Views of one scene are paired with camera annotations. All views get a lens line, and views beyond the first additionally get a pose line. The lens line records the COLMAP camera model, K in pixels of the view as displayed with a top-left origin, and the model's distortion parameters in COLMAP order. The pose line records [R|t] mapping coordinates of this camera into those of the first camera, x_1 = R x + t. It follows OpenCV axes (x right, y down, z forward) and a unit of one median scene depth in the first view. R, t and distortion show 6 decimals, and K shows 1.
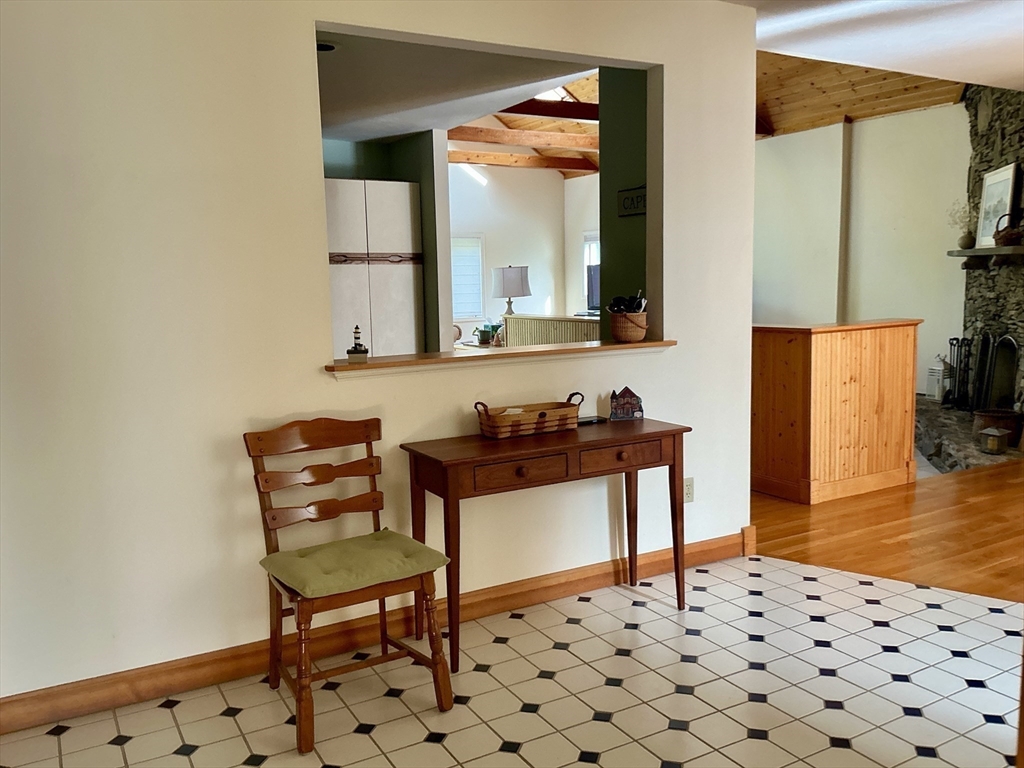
lens RADIAL K [[847.9, 0, 512.0], [0, 847.9, 384.0], [0, 0, 1]] dist [0.111109, -0.232092]
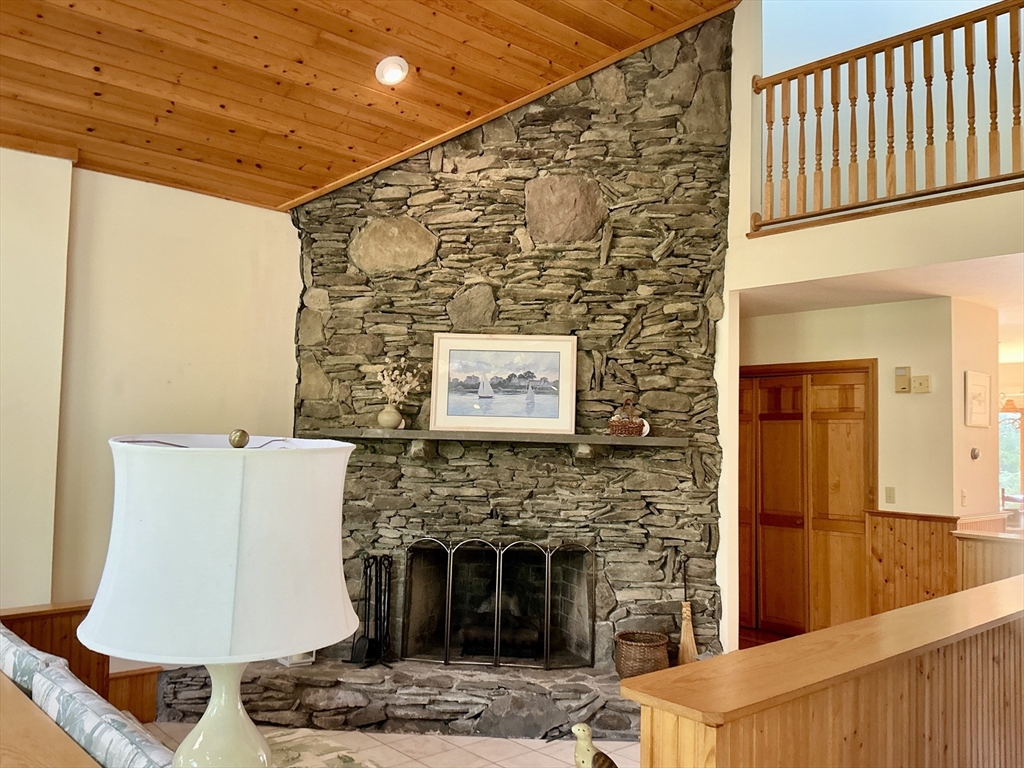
lens RADIAL K [[854.5, 0, 512.0], [0, 854.5, 384.0], [0, 0, 1]] dist [0.177330, -0.413241]
pose [[-0.220135, 0.075901, 0.972512, -0.191050], [0.104854, 0.993033, -0.053768, -0.145811], [-0.969818, 0.090135, -0.226559, 1.067265]]
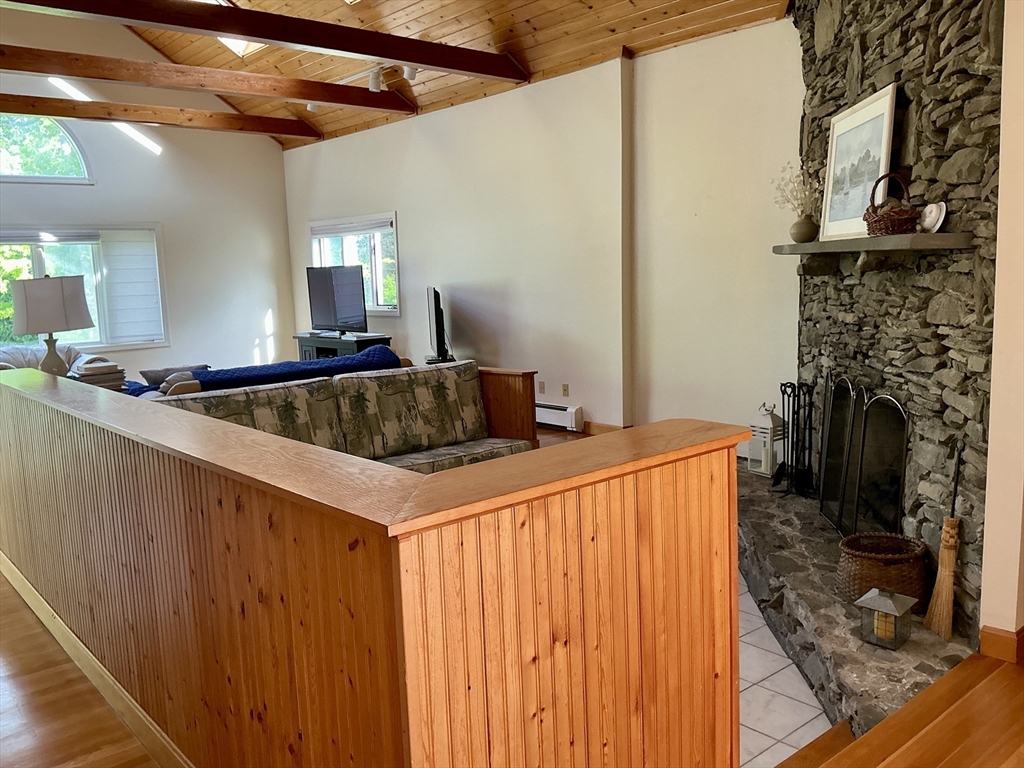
lens RADIAL K [[854.5, 0, 512.0], [0, 854.5, 384.0], [0, 0, 1]] dist [0.177330, -0.413241]
pose [[0.981254, -0.035640, 0.189397, 0.198659], [0.035476, 0.999361, 0.004259, -0.064697], [-0.189428, 0.002540, 0.981891, 0.421297]]
